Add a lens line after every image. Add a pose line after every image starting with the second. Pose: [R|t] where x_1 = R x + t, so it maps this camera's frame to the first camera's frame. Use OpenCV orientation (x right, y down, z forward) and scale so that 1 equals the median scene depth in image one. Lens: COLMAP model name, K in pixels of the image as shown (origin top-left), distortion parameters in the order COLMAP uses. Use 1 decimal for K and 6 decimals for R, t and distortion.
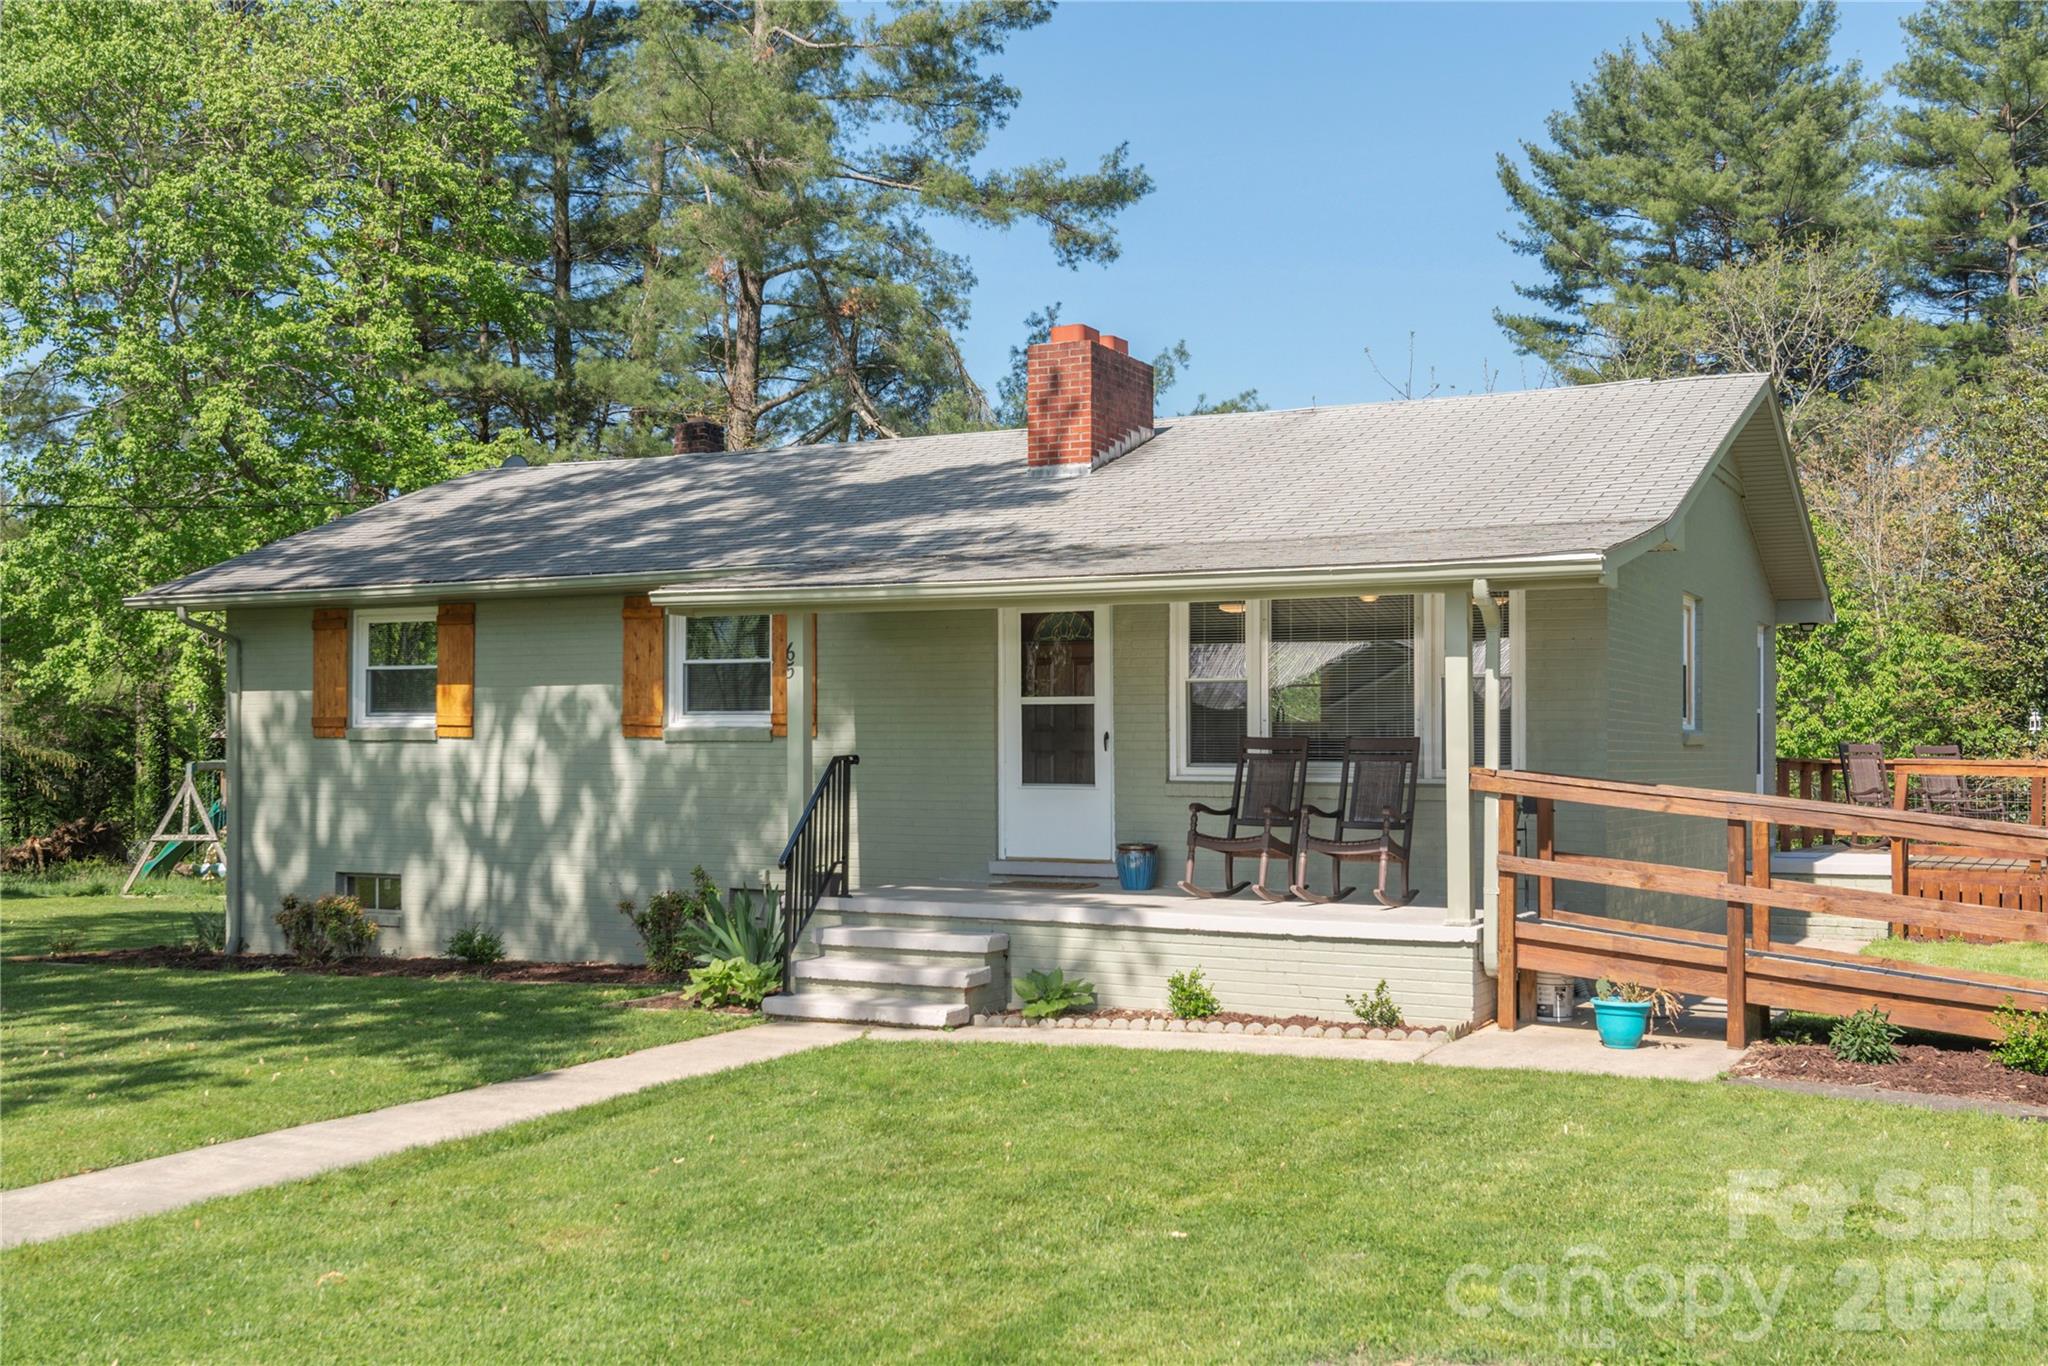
lens RADIAL K [[2037.8, 0, 1031.7], [0, 2037.8, 674.6], [0, 0, 1]] dist [-0.001667, 0.000000]
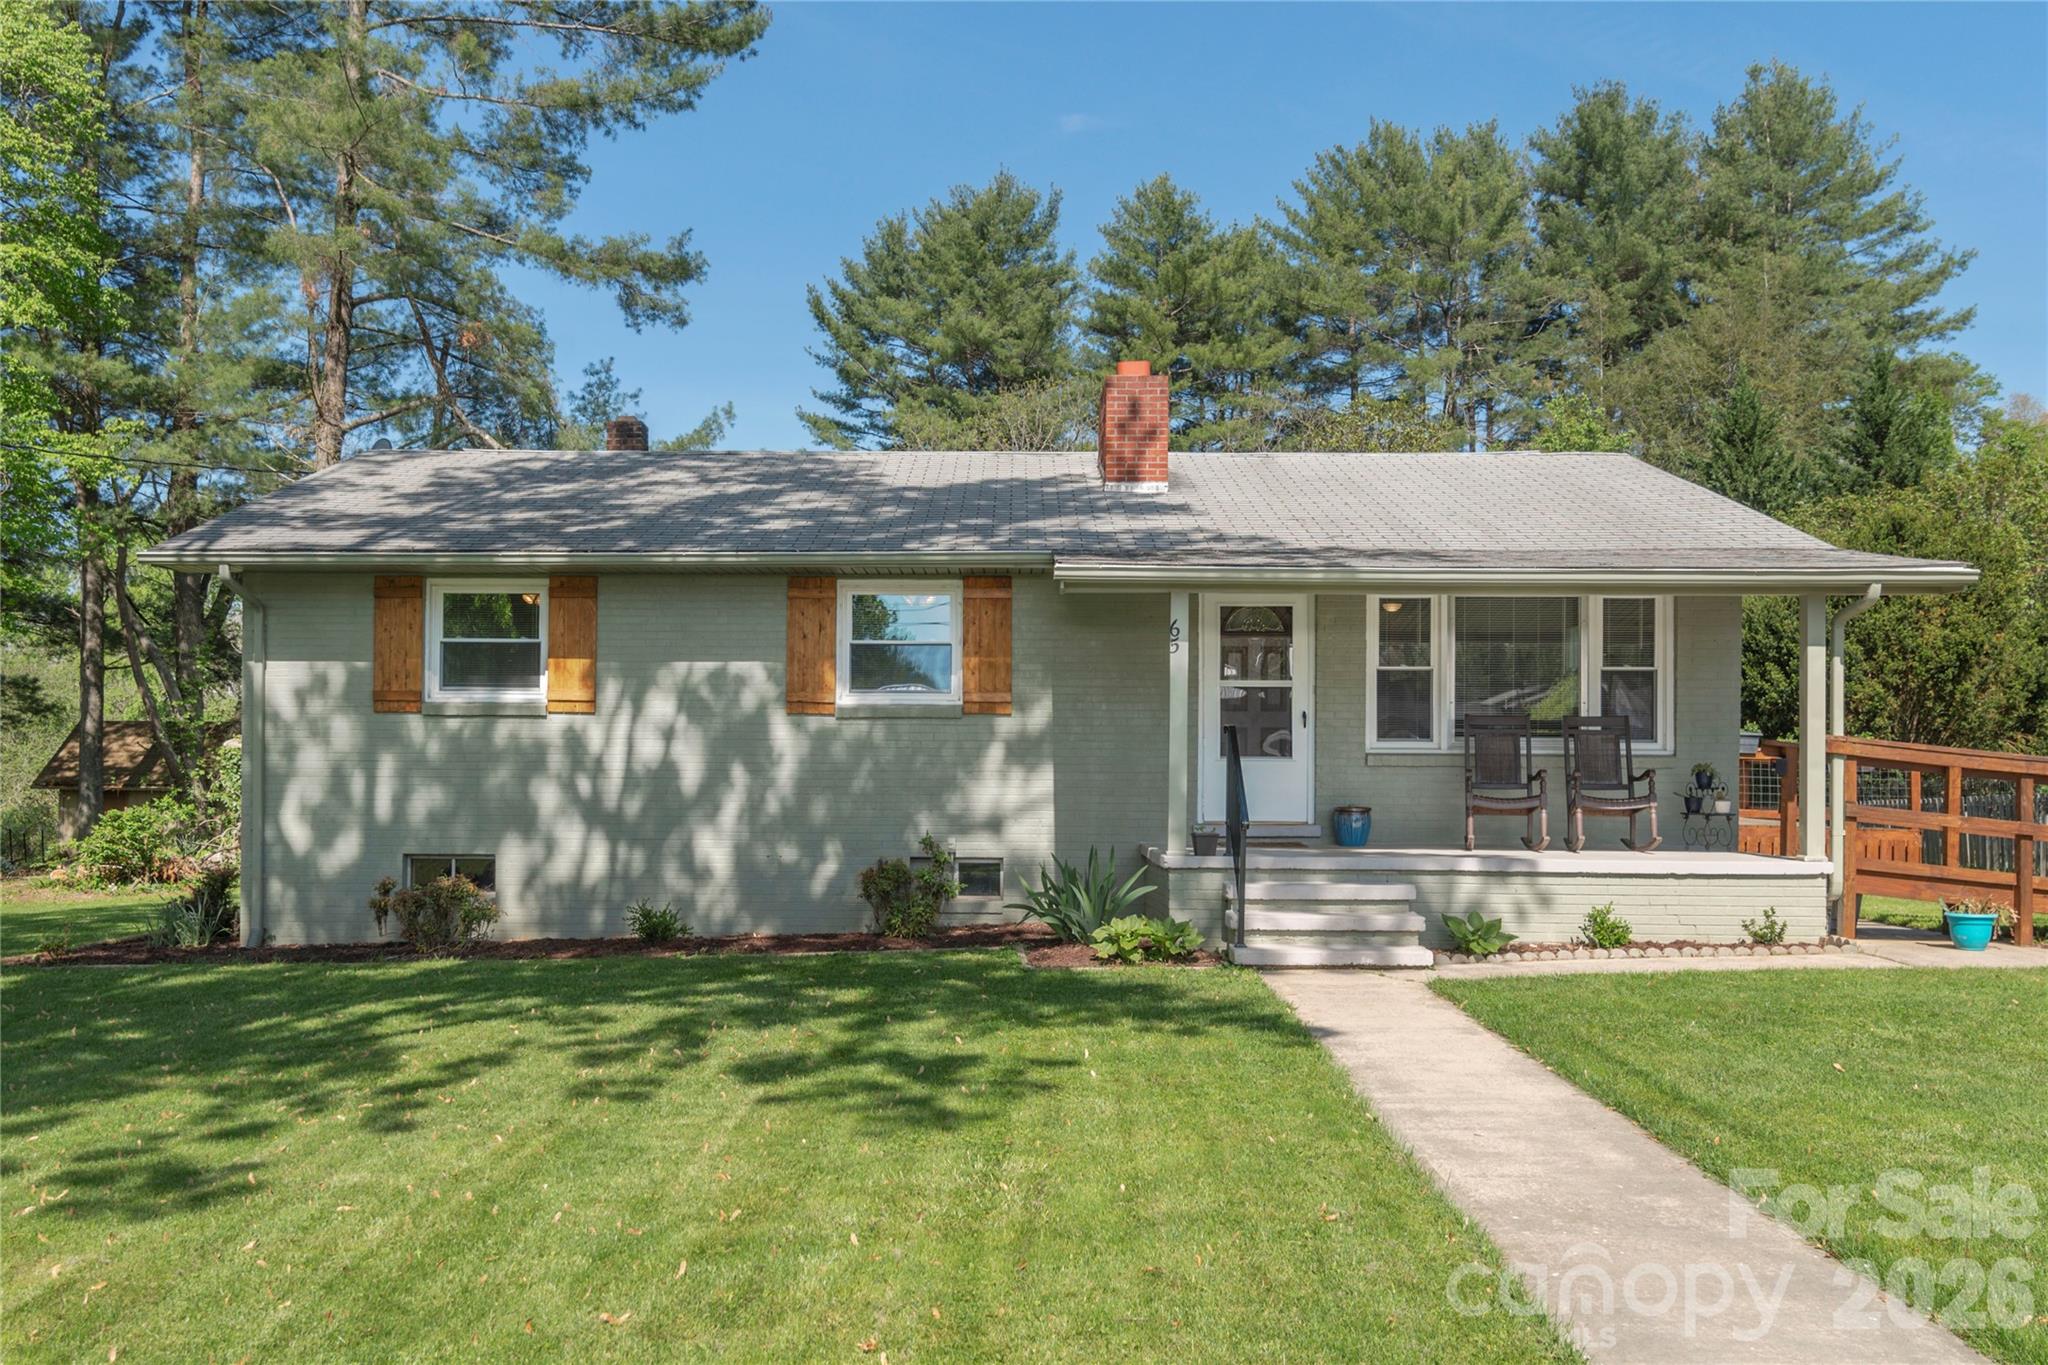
lens RADIAL K [[1604.3, 0, 1024.2], [0, 1604.3, 700.6], [0, 0, 1]] dist [0.007309, -0.004686]
pose [[0.903068, 0.019367, 0.429061, -0.405085], [-0.019831, 0.999798, -0.003388, 0.023164], [-0.429040, -0.005449, 0.903269, 0.197814]]
